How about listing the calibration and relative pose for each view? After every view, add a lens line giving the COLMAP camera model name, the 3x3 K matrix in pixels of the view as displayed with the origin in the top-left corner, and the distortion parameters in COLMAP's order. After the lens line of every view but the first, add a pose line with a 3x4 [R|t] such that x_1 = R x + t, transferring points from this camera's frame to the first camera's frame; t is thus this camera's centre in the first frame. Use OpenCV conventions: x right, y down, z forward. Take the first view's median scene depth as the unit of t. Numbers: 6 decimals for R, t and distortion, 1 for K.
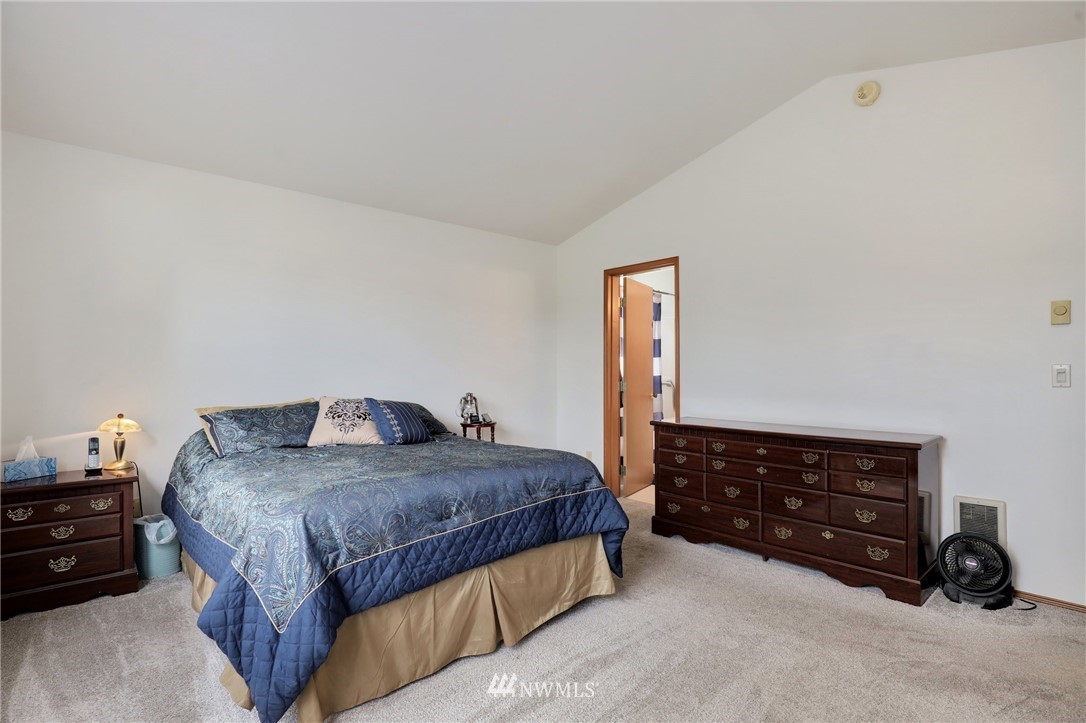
lens RADIAL K [[531.5, 0, 542.0], [0, 531.5, 373.1], [0, 0, 1]] dist [-0.001038, -0.000259]
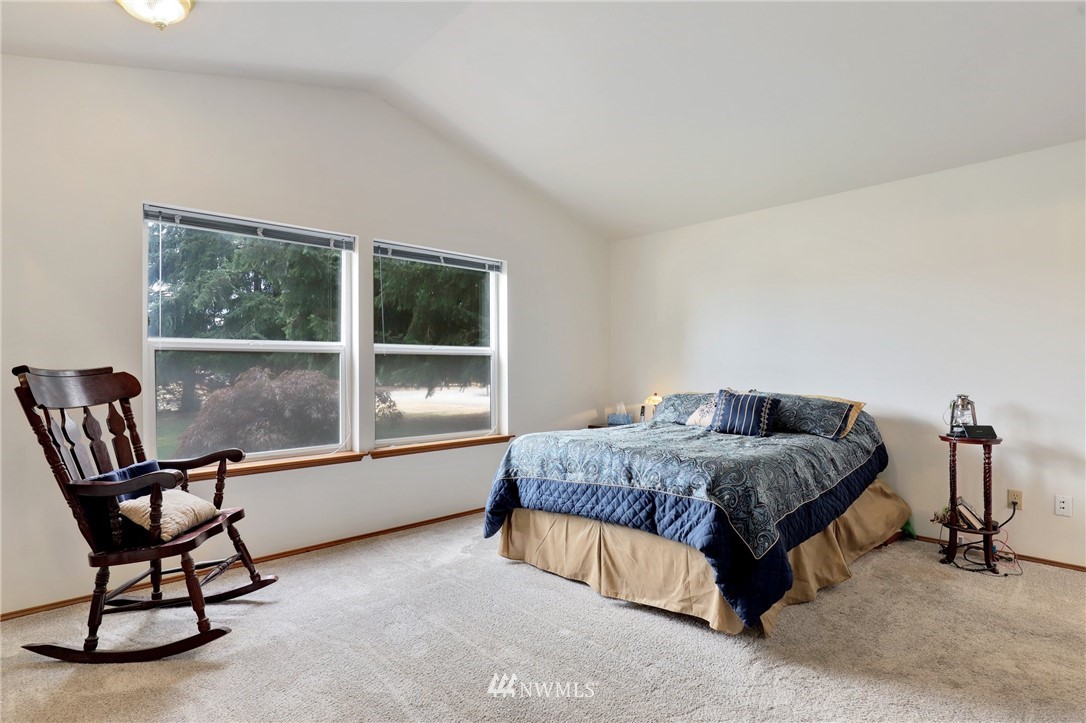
lens RADIAL K [[531.5, 0, 542.0], [0, 531.5, 373.1], [0, 0, 1]] dist [-0.001038, -0.000259]
pose [[0.043003, 0.009278, -0.999032, 1.030060], [0.003436, 0.999950, 0.009435, -0.001571], [0.999069, -0.003839, 0.042969, 0.738722]]
